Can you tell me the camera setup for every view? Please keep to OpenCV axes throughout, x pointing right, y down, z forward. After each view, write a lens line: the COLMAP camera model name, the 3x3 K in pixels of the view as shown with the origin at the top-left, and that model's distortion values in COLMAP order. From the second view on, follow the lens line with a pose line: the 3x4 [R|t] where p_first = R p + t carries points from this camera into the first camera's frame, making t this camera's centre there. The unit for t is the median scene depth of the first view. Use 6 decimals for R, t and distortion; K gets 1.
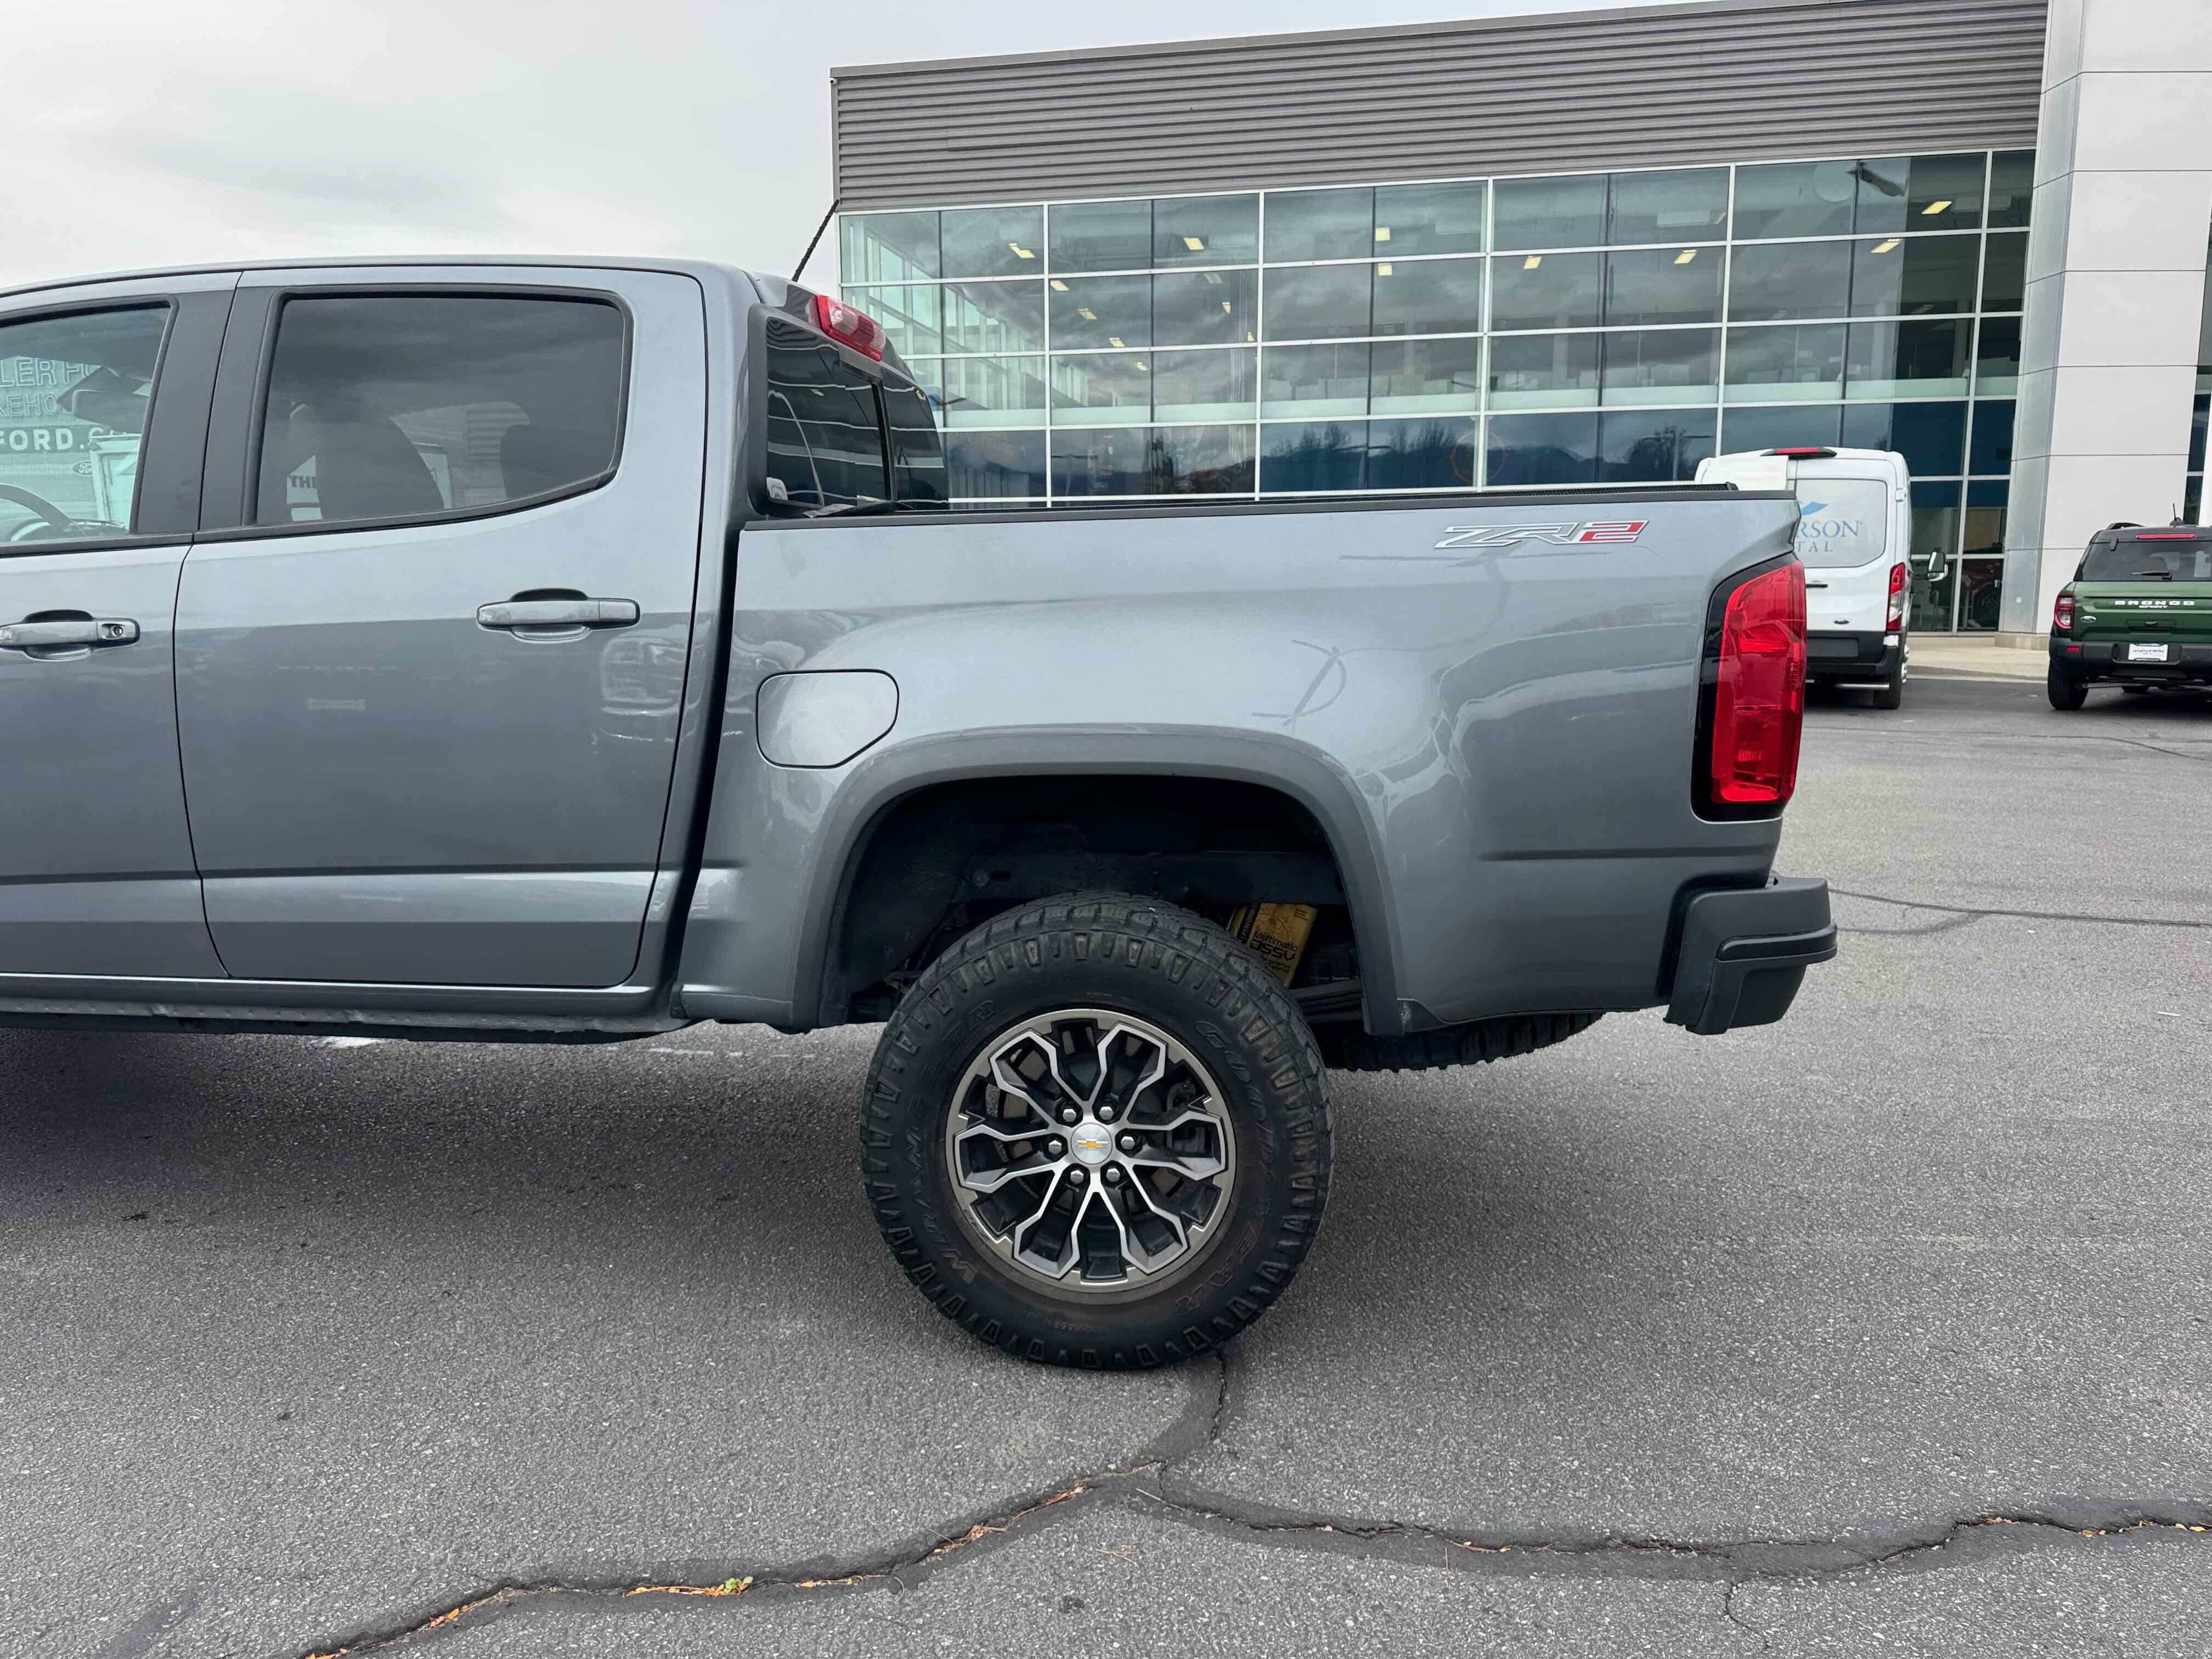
lens RADIAL K [[1549.0, 0, 1084.6], [0, 1549.0, 803.0], [0, 0, 1]] dist [0.000032, -0.000501]
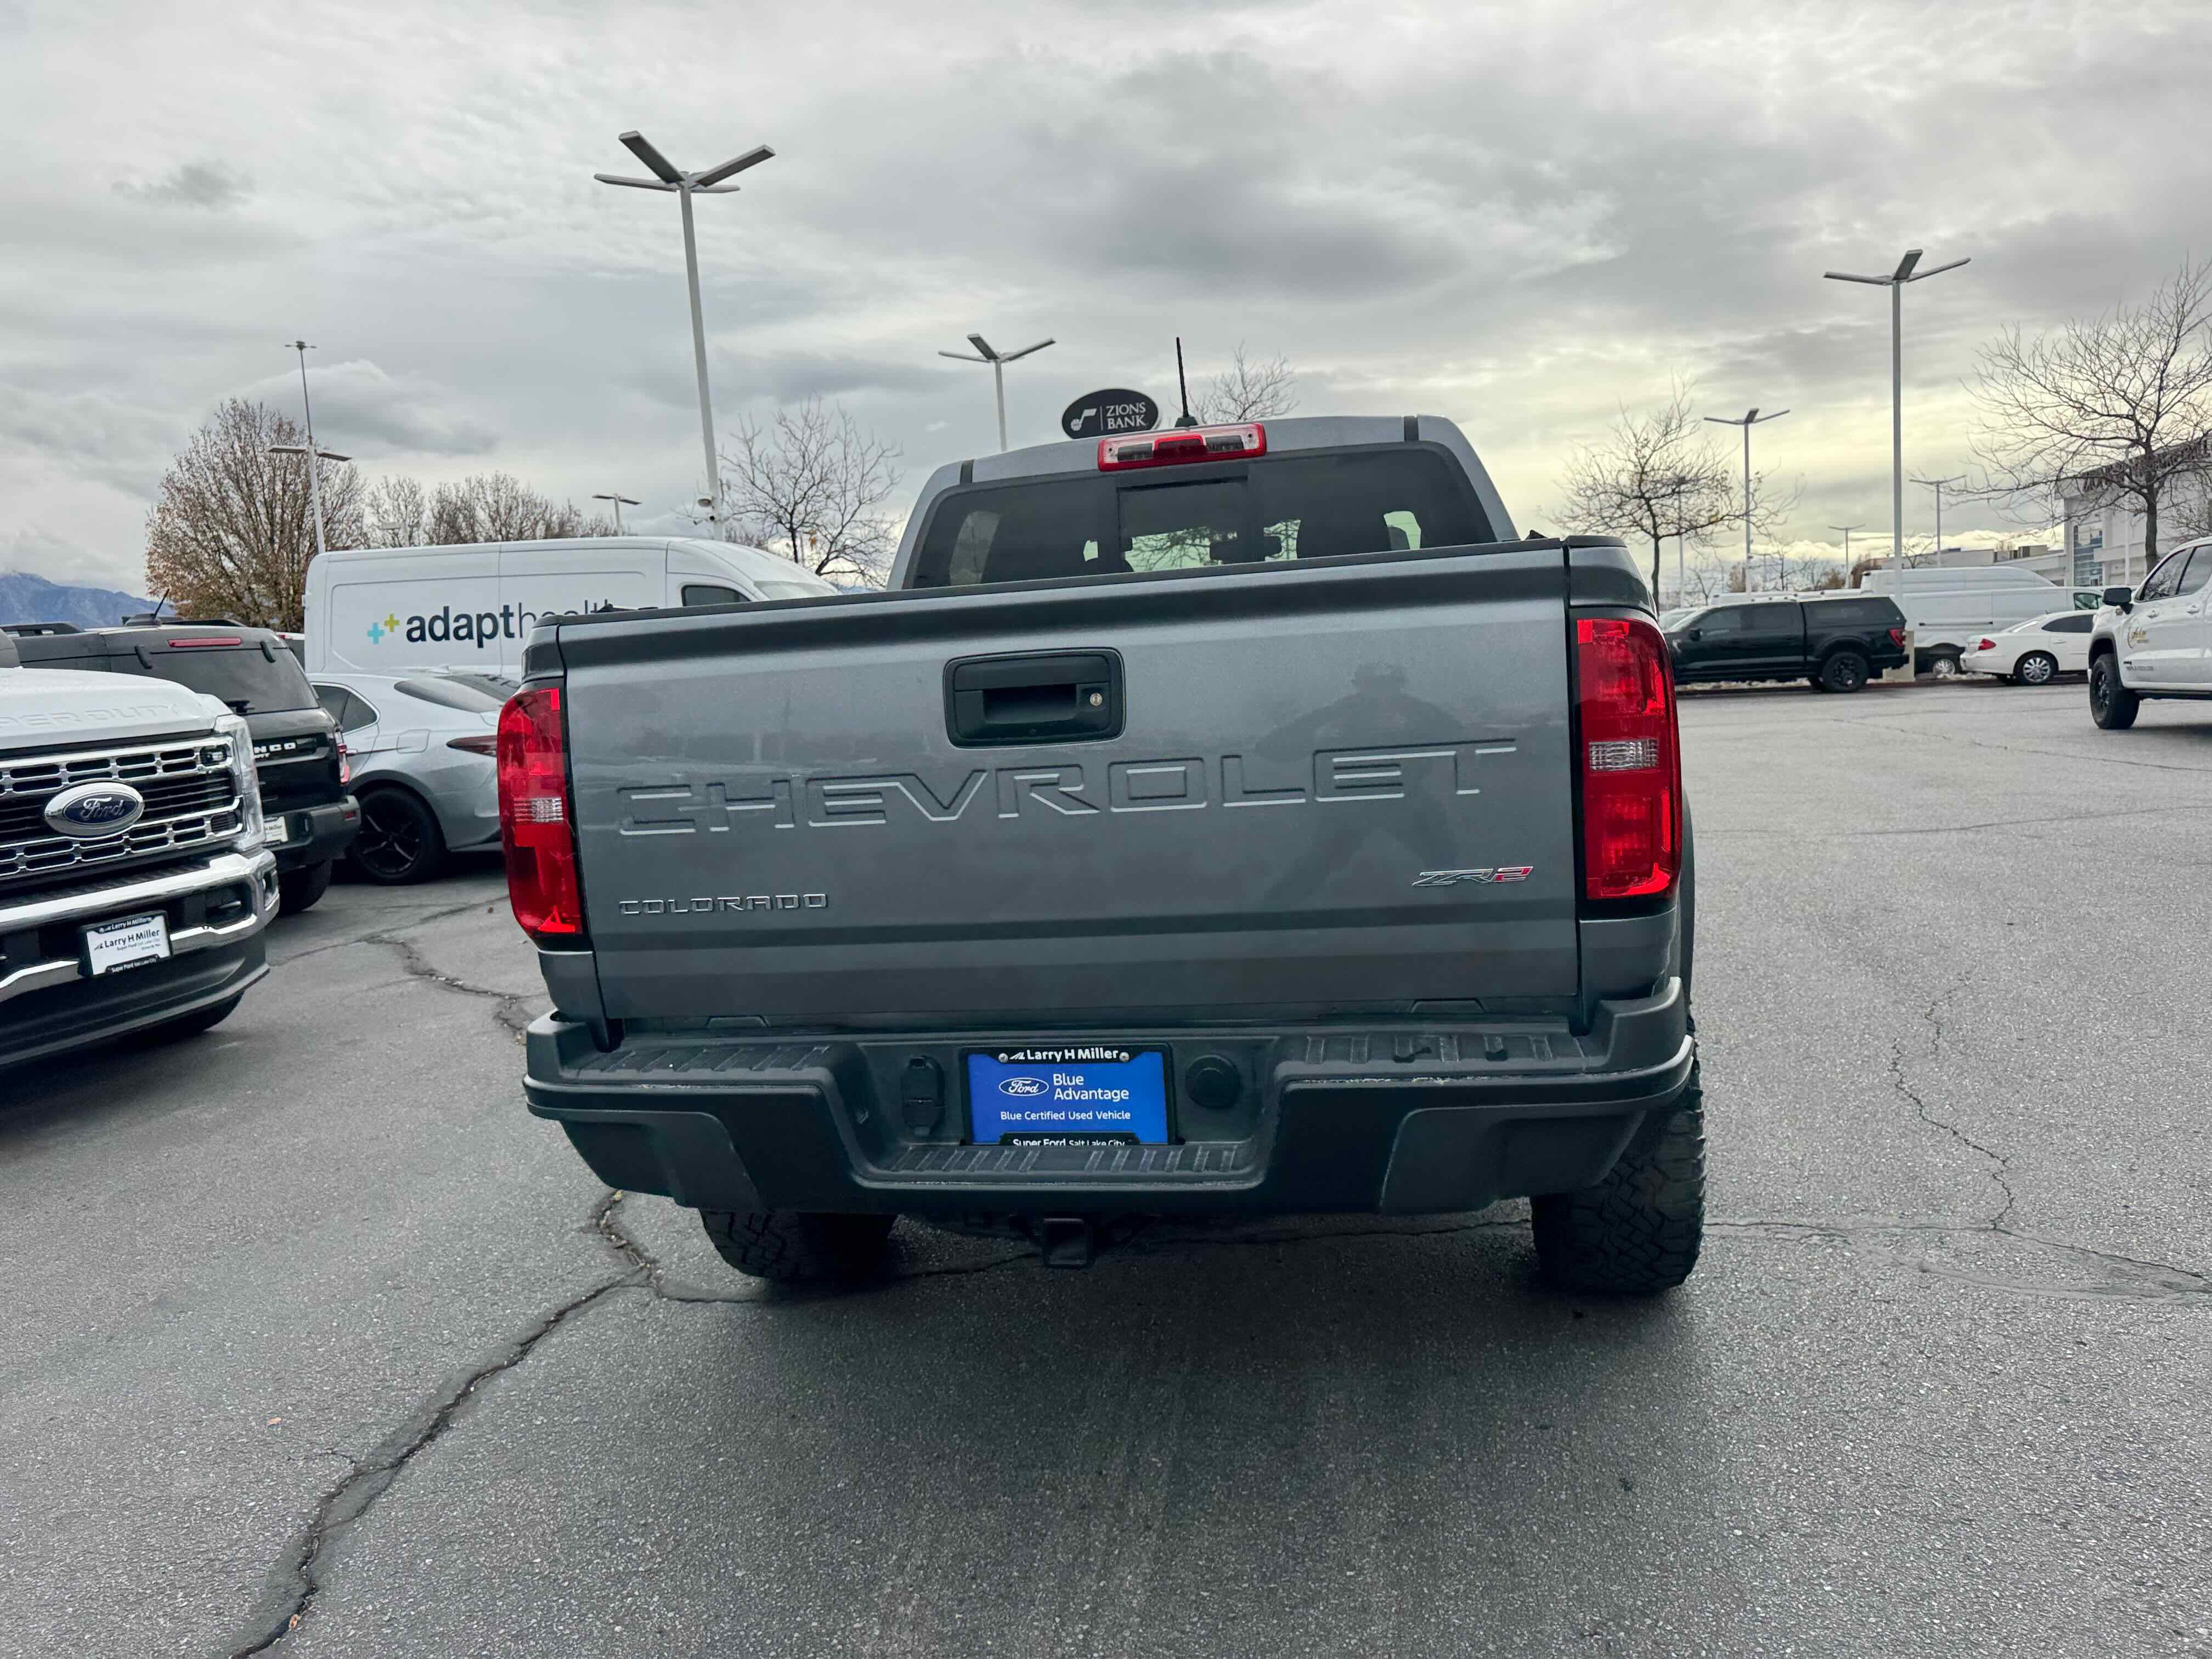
lens RADIAL K [[1530.4, 0, 1093.6], [0, 1530.4, 807.5], [0, 0, 1]] dist [0.067115, -0.075822]
pose [[-0.051598, 0.098150, -0.993833, 1.283243], [-0.080160, 0.991541, 0.102085, -0.190892], [0.995446, 0.084933, -0.043294, 1.261526]]
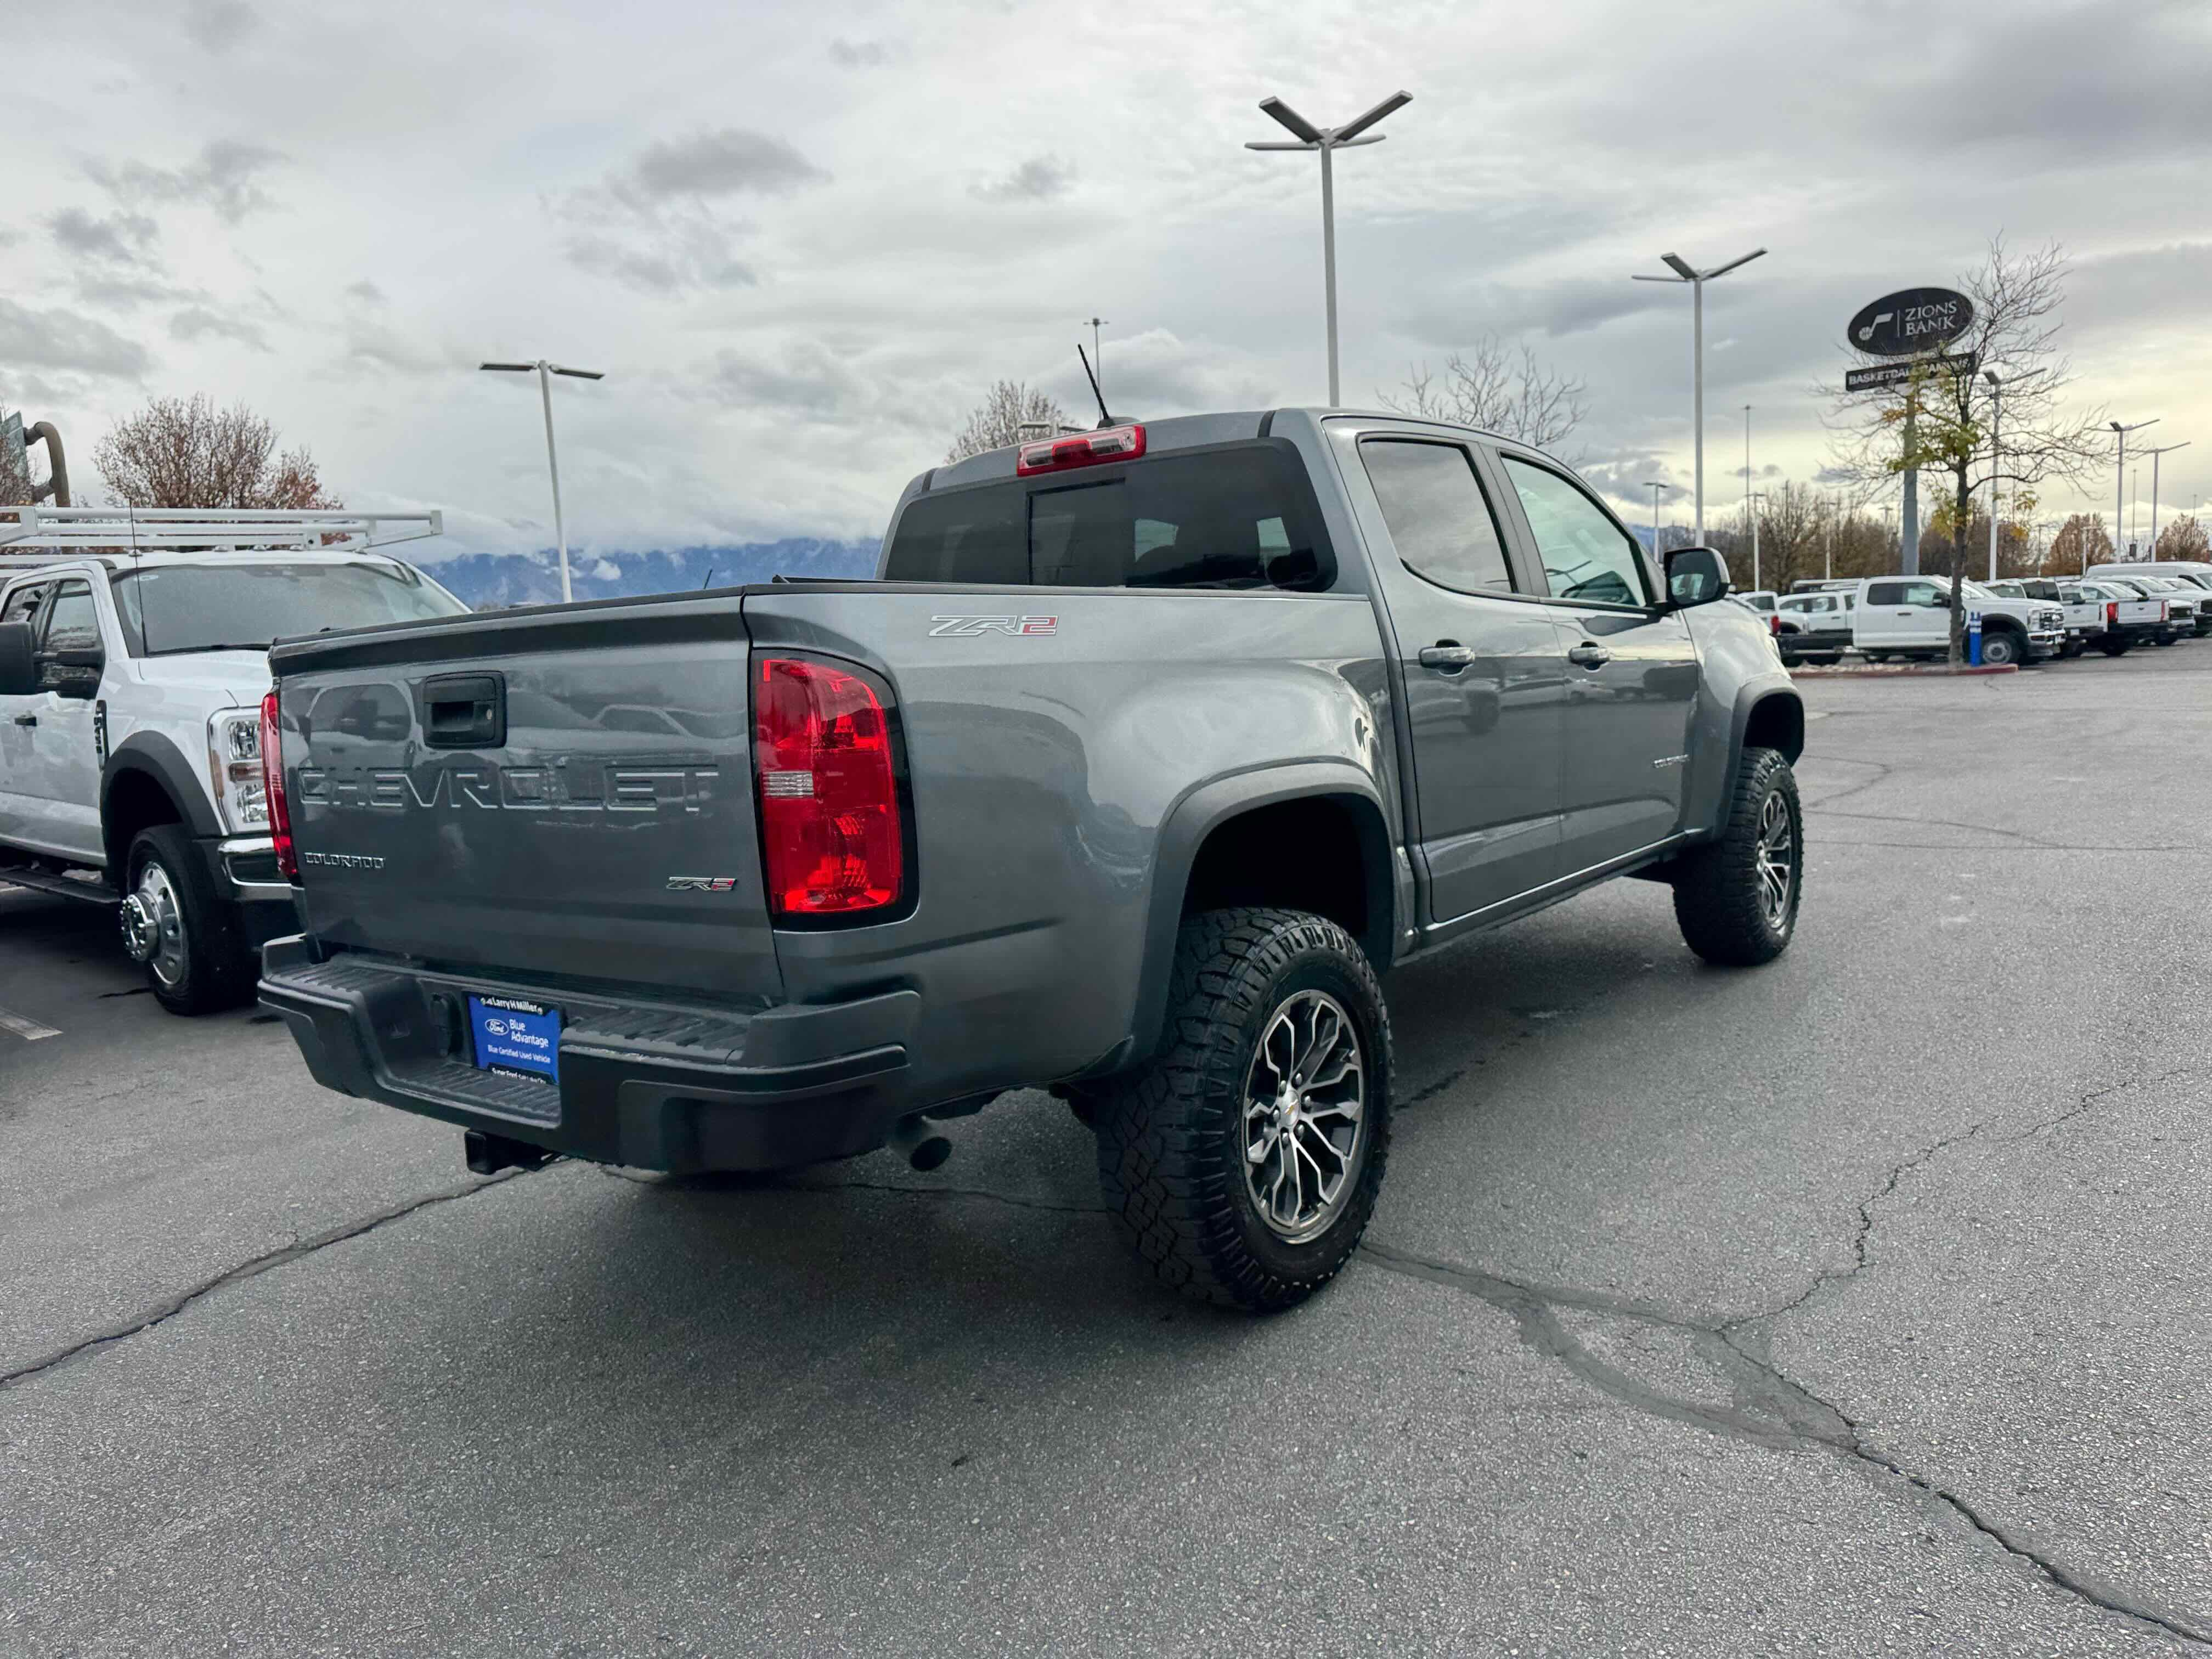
lens RADIAL K [[1530.4, 0, 1093.6], [0, 1530.4, 807.5], [0, 0, 1]] dist [0.067115, -0.075822]
pose [[-0.482838, 0.117658, -0.867769, 1.154126], [-0.068724, 0.982786, 0.171491, -0.300612], [0.873009, 0.142439, -0.466441, 2.013946]]
